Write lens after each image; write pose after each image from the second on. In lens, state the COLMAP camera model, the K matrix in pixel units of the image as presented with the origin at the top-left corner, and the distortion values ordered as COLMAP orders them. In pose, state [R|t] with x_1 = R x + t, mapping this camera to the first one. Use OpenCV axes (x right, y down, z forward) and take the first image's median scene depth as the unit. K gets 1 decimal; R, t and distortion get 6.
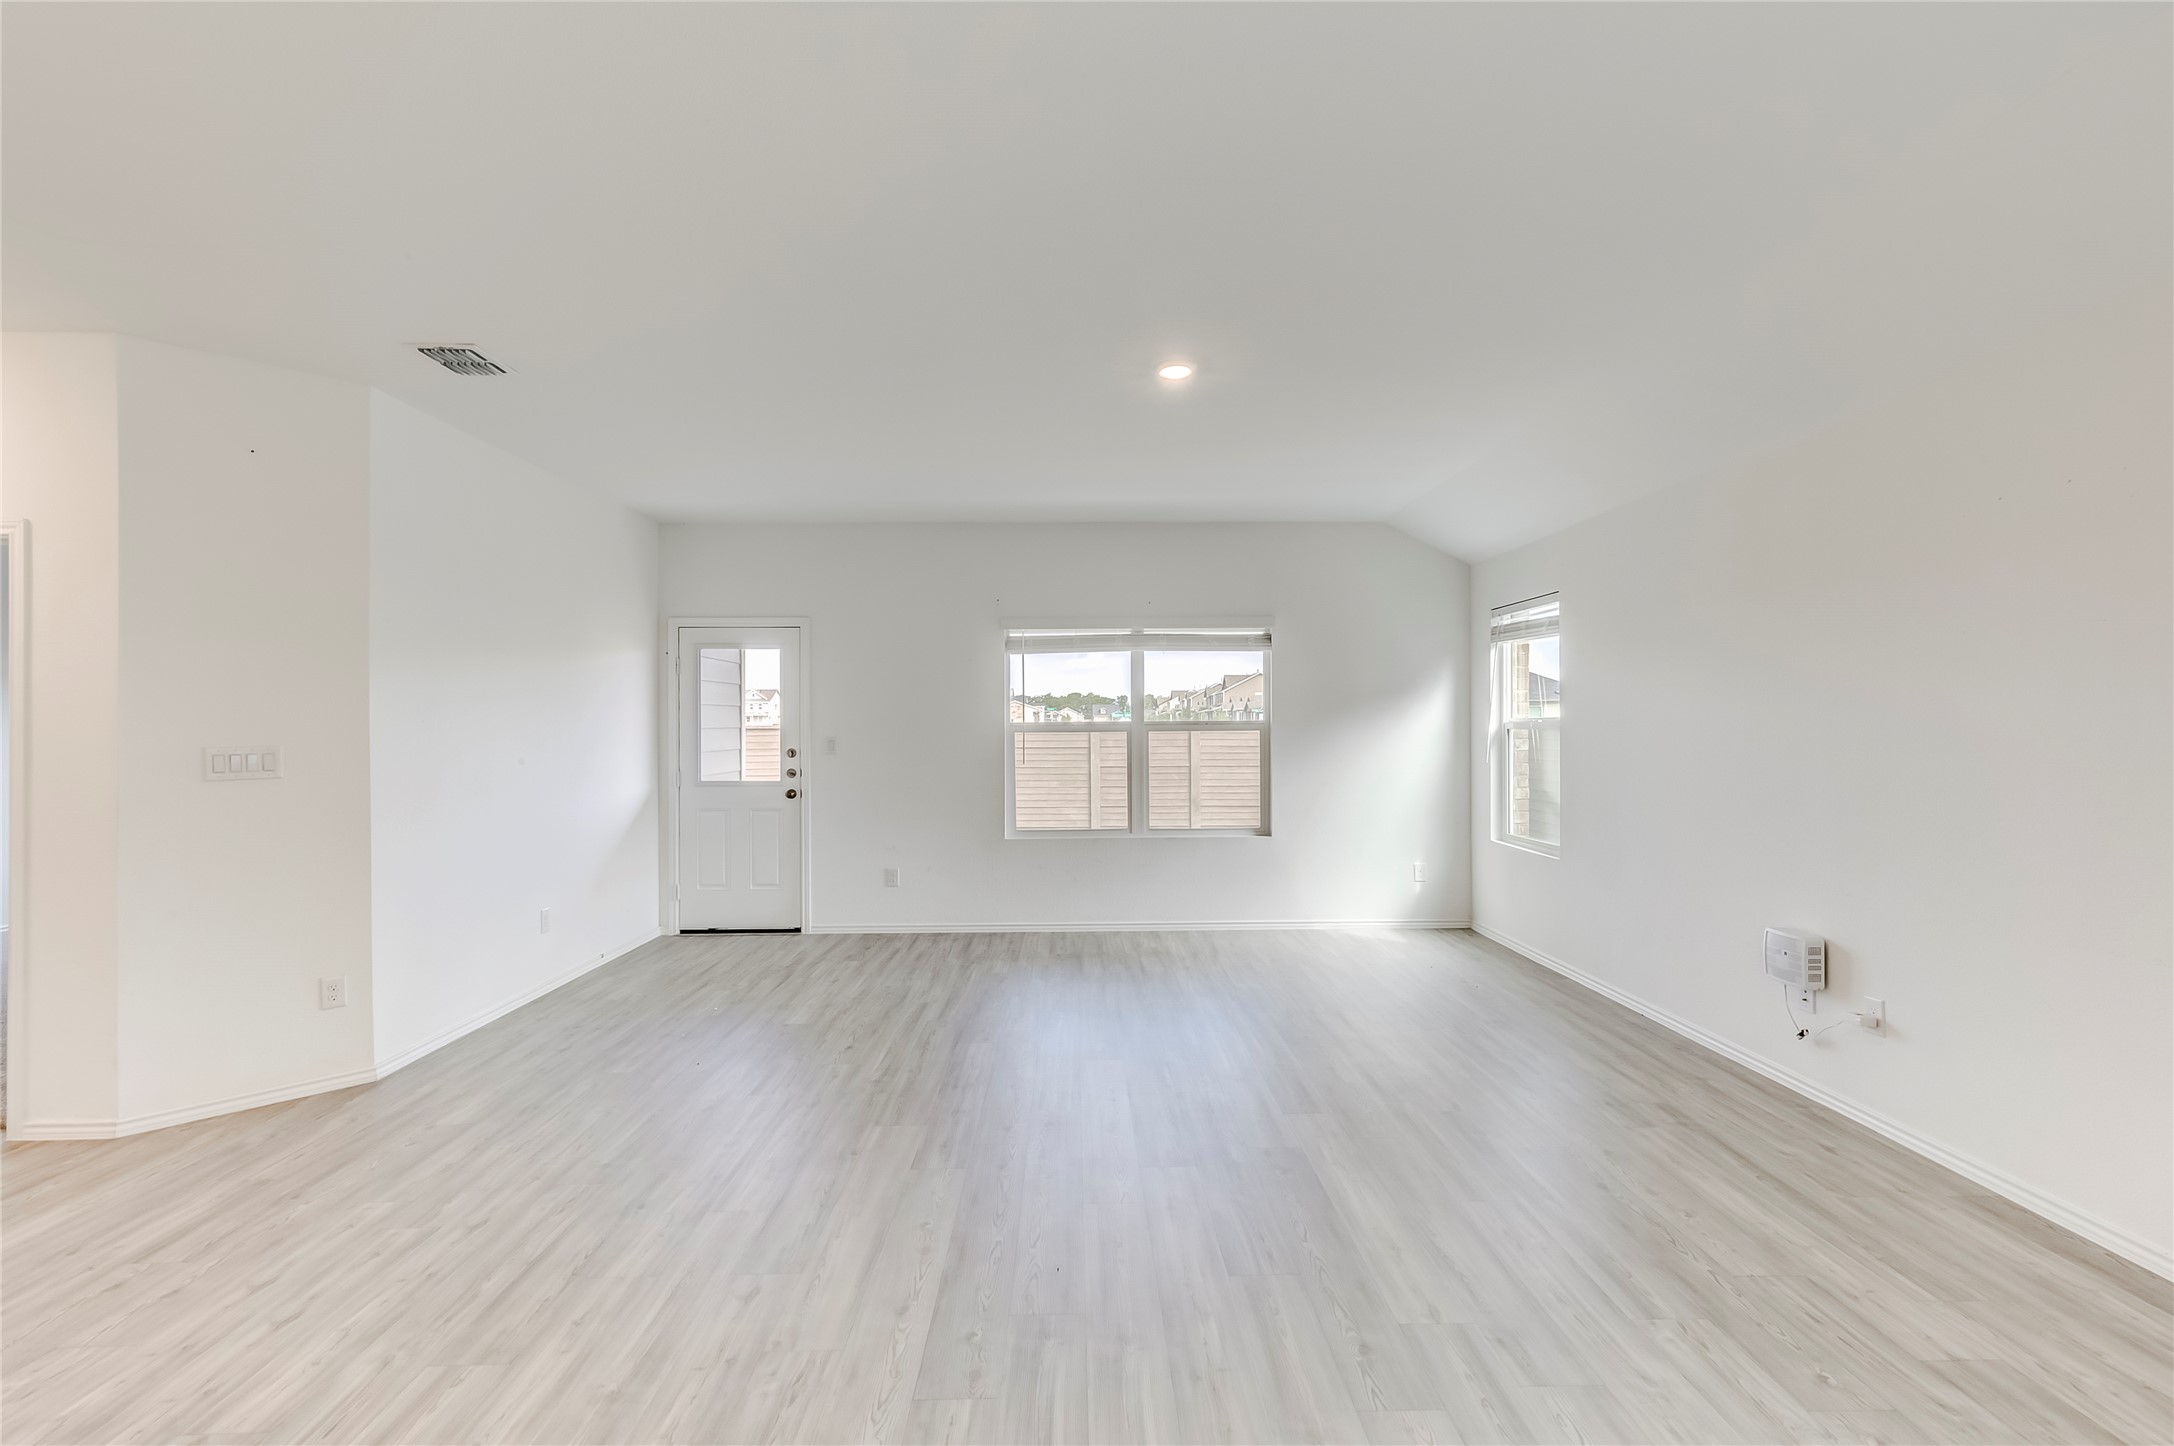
lens RADIAL K [[978.2, 0, 1089.0], [0, 978.2, 730.3], [0, 0, 1]] dist [0.005332, 0.000656]
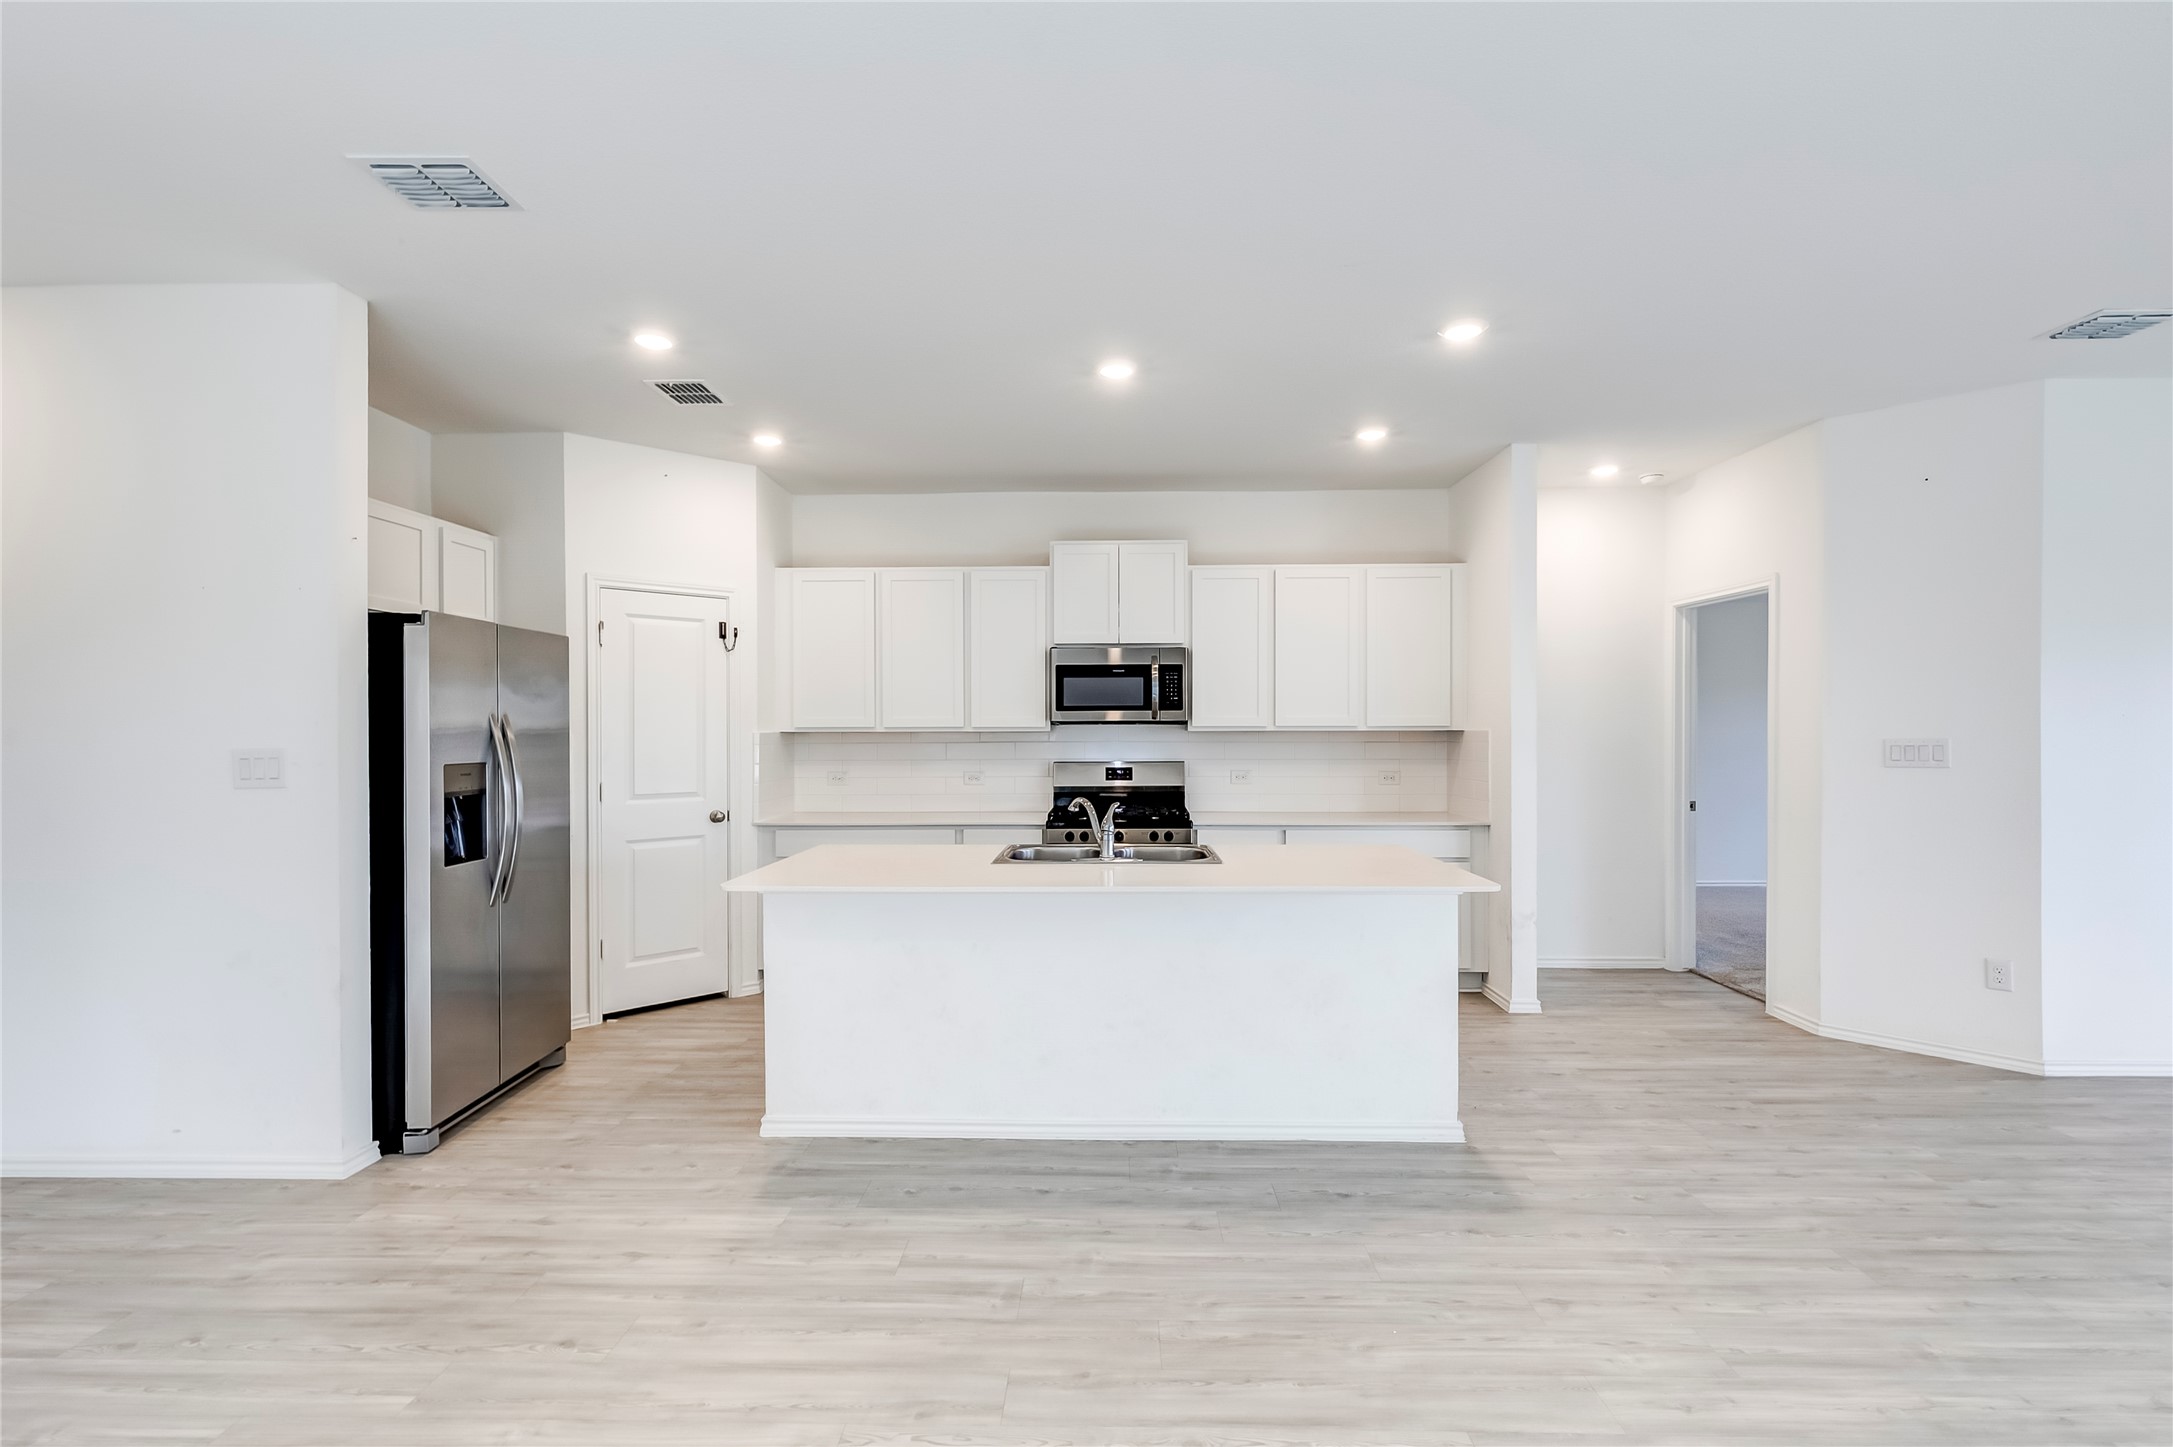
lens RADIAL K [[998.1, 0, 1086.5], [0, 998.1, 723.5], [0, 0, 1]] dist [0.002256, 0.000462]
pose [[-0.044158, 0.001192, -0.999024, 0.350434], [0.001127, 0.999999, 0.001143, -0.003495], [0.999024, -0.001075, -0.044159, 0.078170]]
